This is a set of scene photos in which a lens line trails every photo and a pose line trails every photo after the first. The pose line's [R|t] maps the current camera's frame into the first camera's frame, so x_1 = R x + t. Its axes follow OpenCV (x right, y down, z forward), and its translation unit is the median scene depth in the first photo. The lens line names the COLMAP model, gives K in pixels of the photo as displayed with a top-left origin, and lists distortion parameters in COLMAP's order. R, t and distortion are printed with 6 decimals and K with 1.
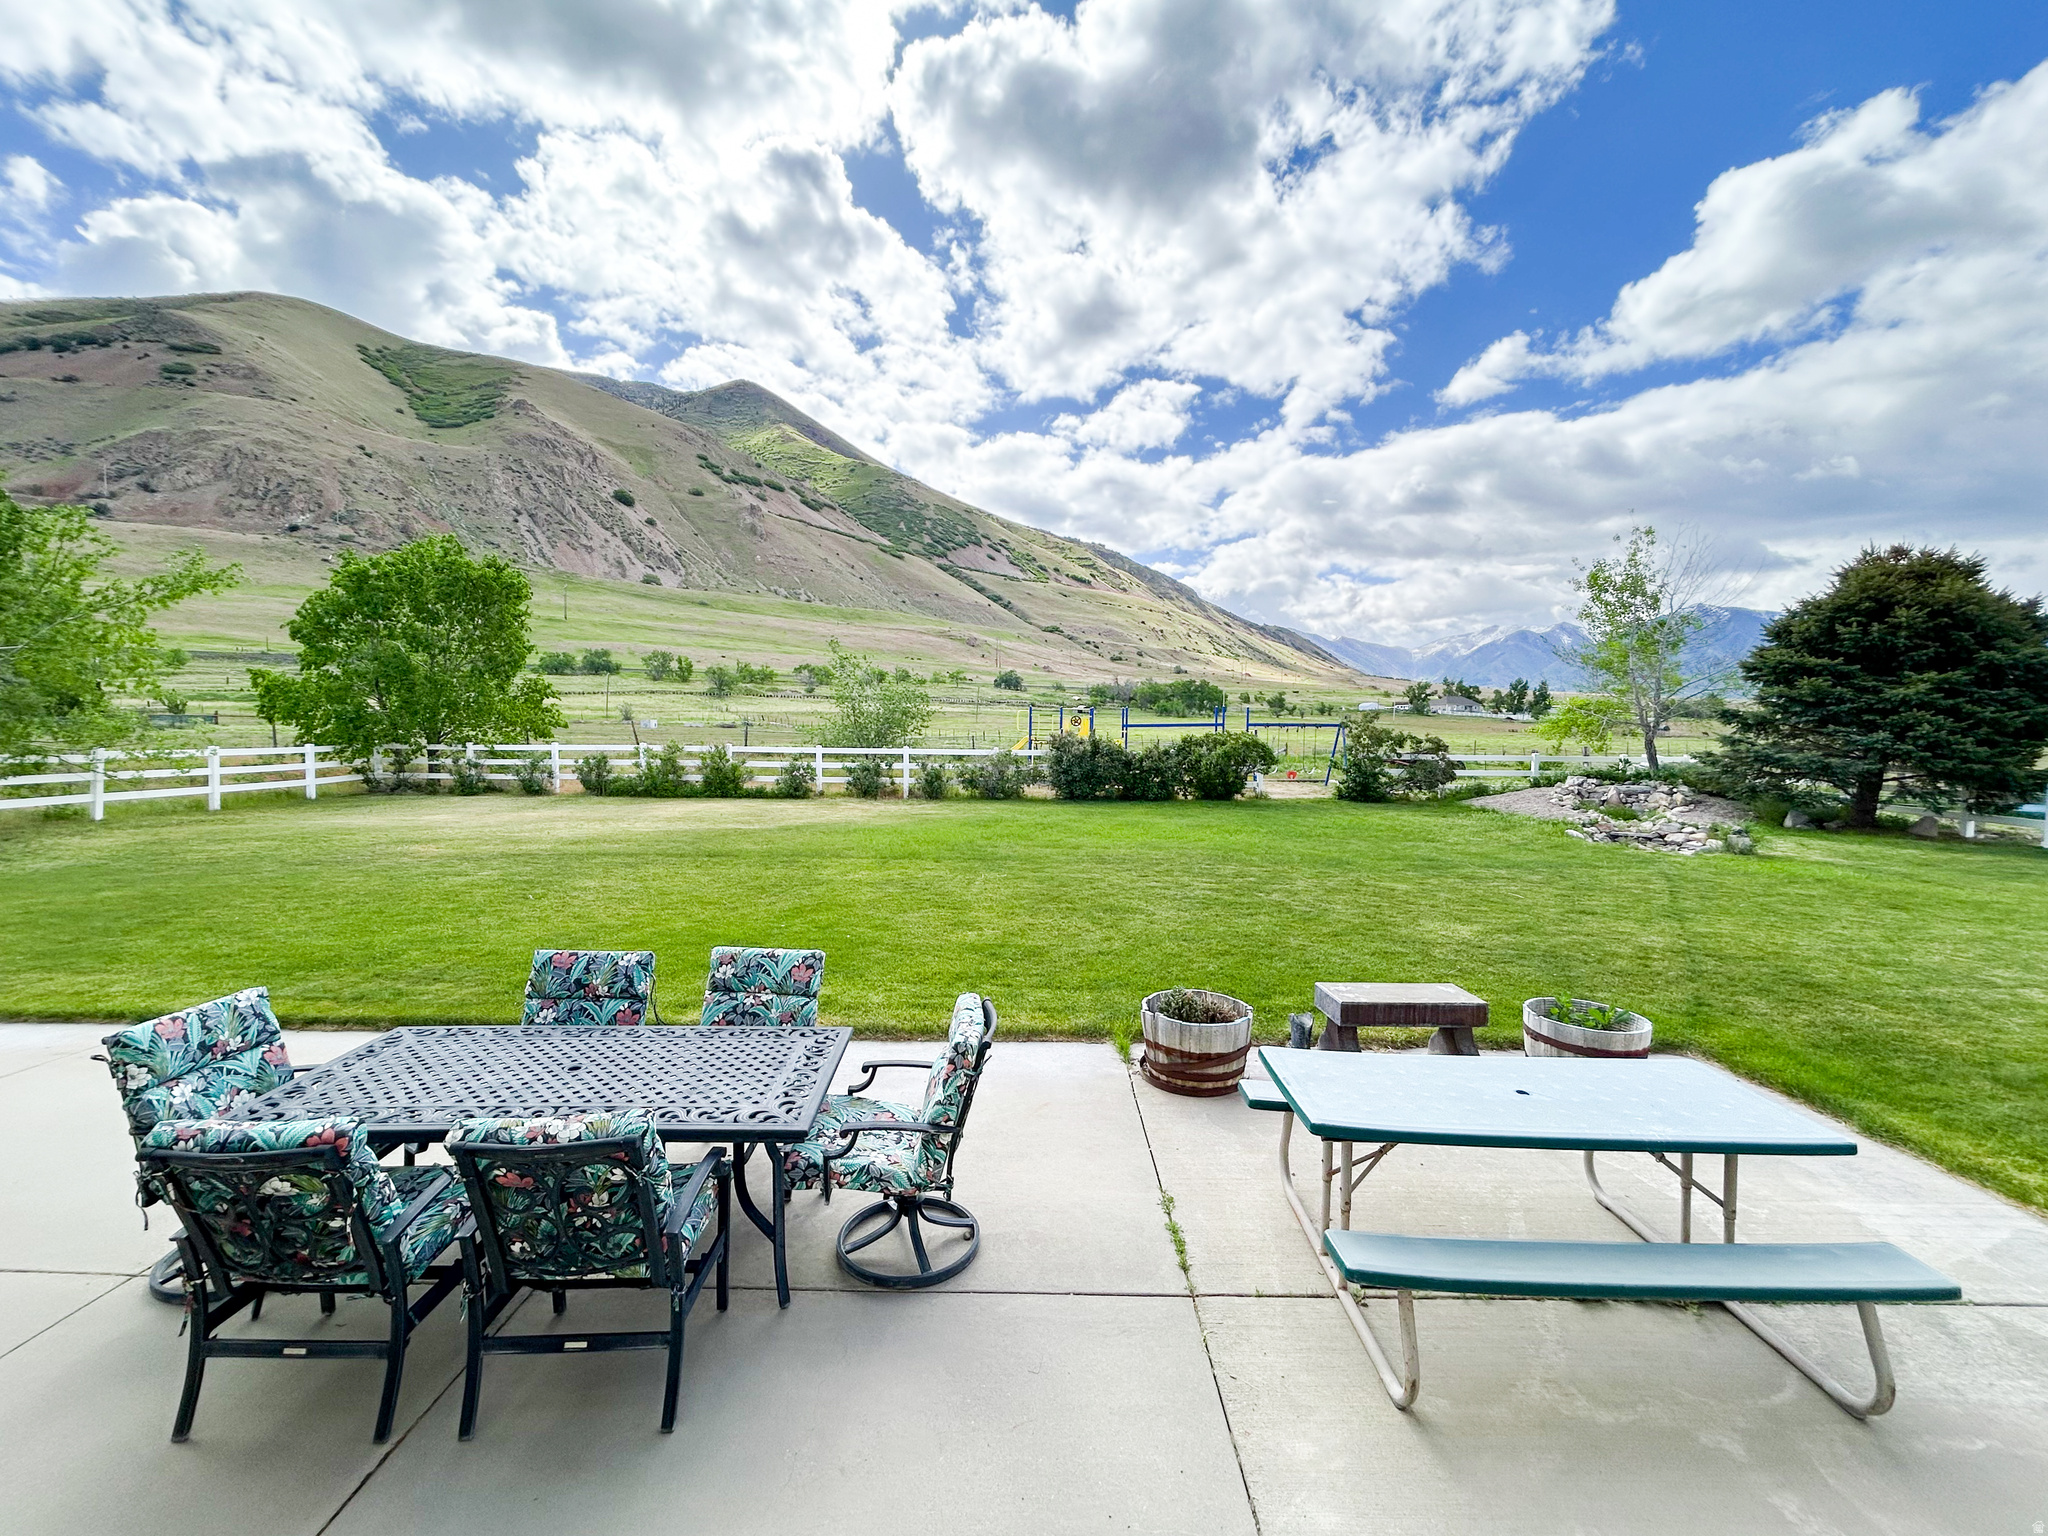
lens RADIAL K [[826.5, 0, 1022.8], [0, 826.5, 769.9], [0, 0, 1]] dist [0.002114, -0.001457]
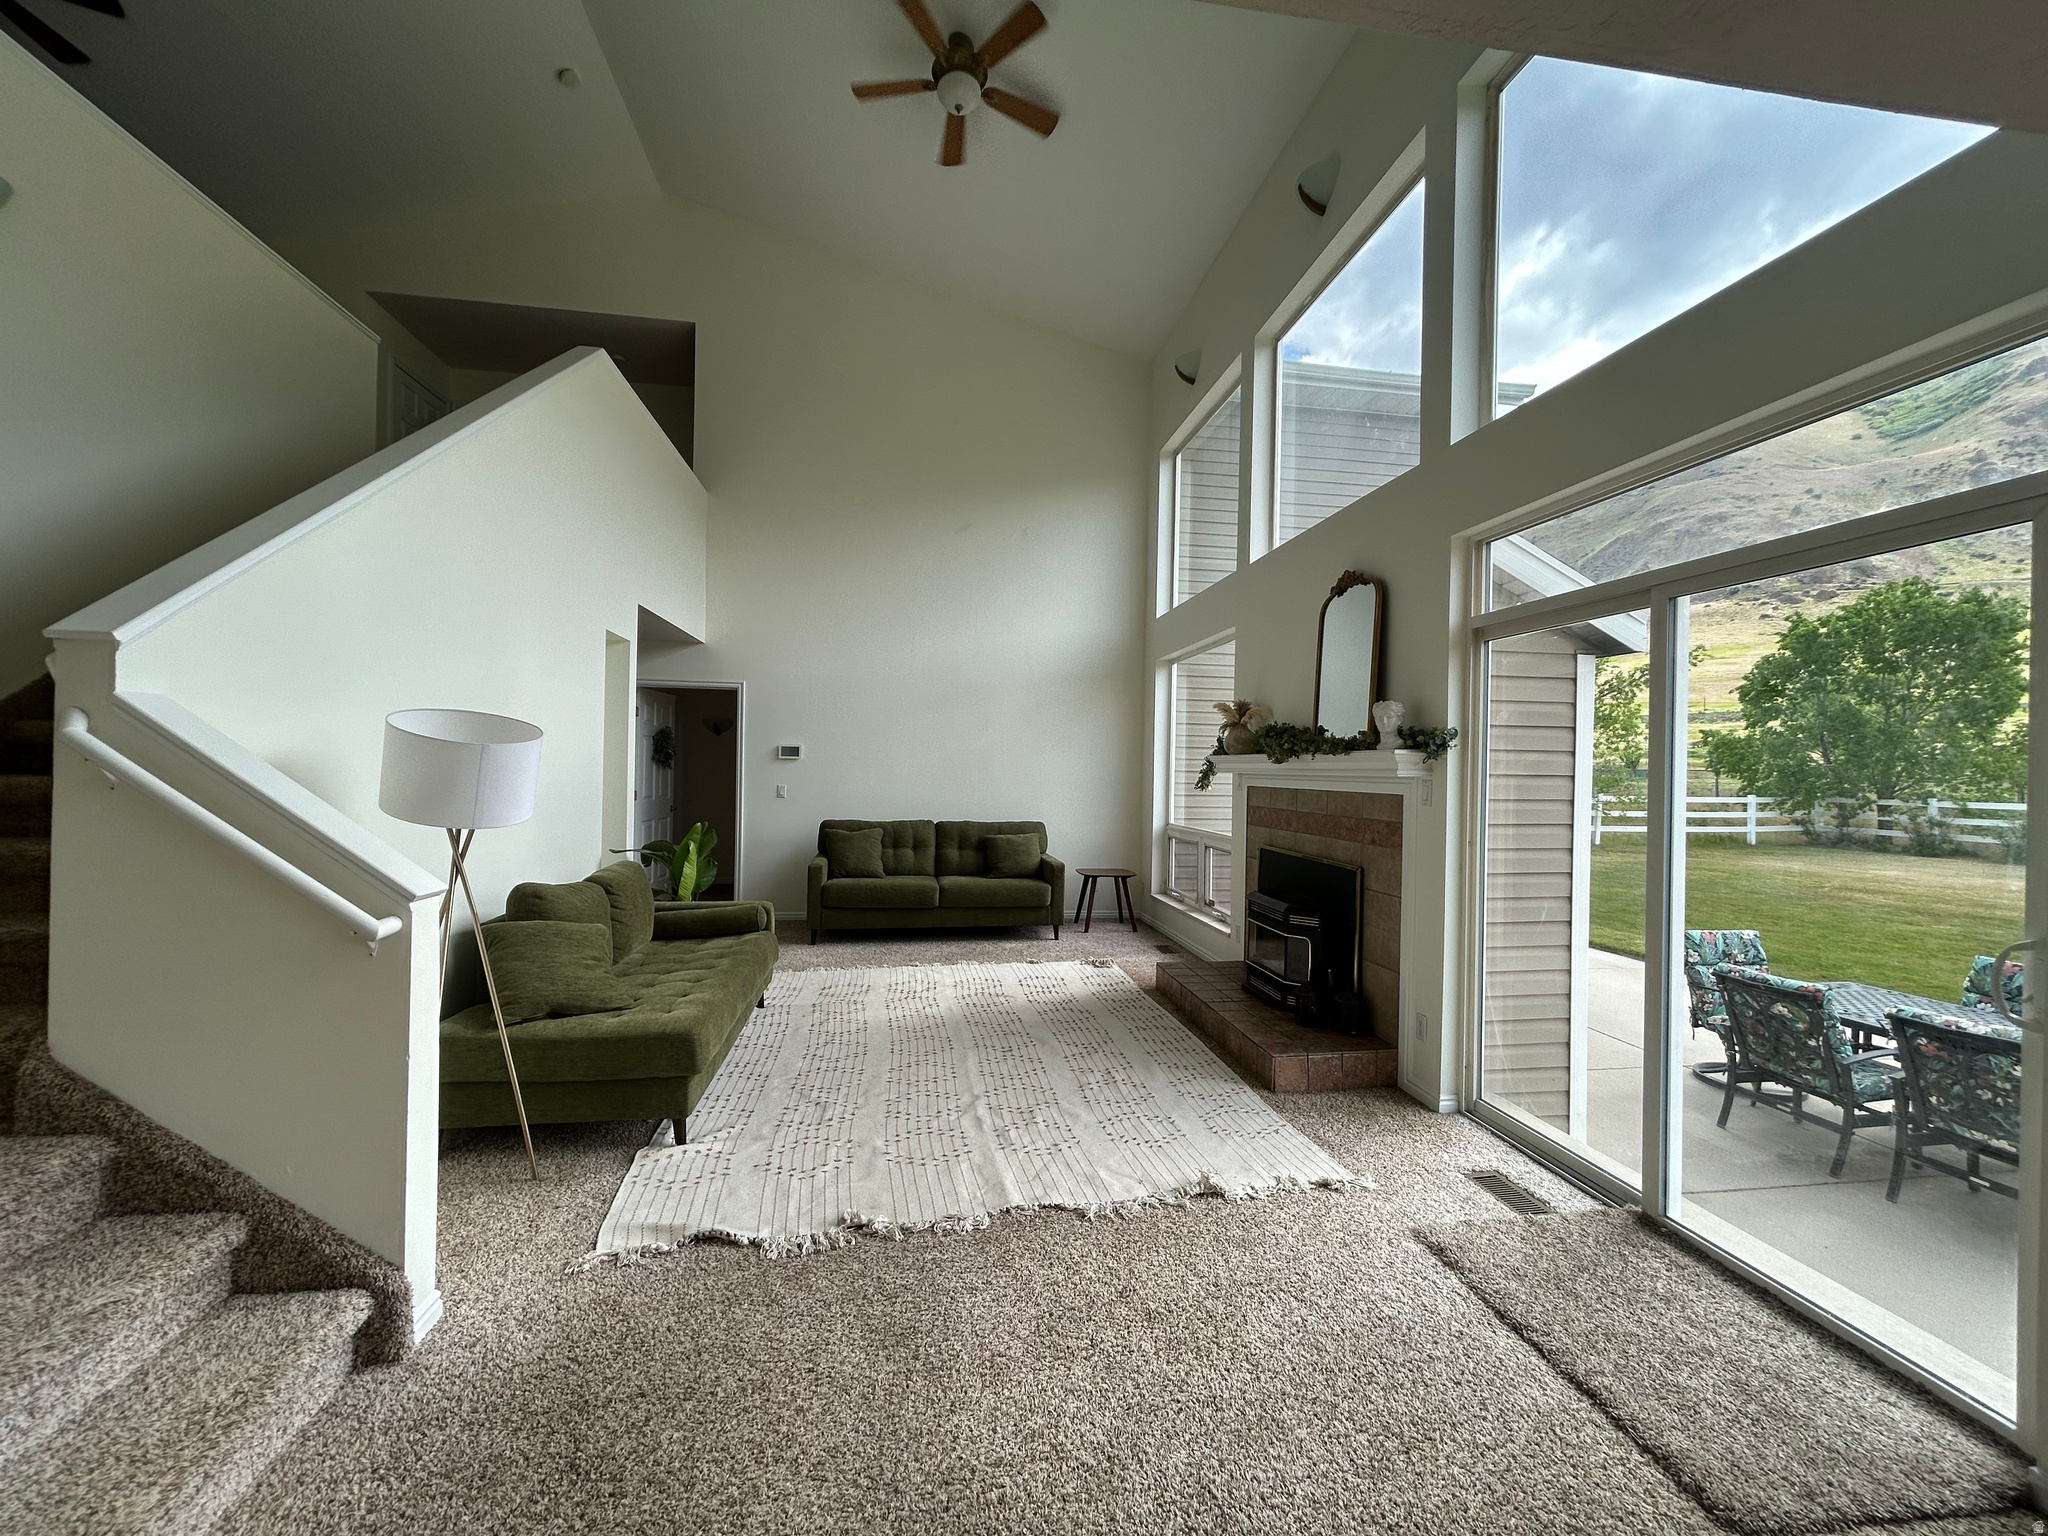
lens RADIAL K [[826.5, 0, 1003.8], [0, 826.5, 763.9], [0, 0, 1]] dist [0.002114, -0.001457]
pose [[0.134321, -0.009622, -0.990891, 0.094596], [-0.062835, 0.997858, -0.018207, 0.009715], [0.988944, 0.064709, 0.133429, -0.132899]]
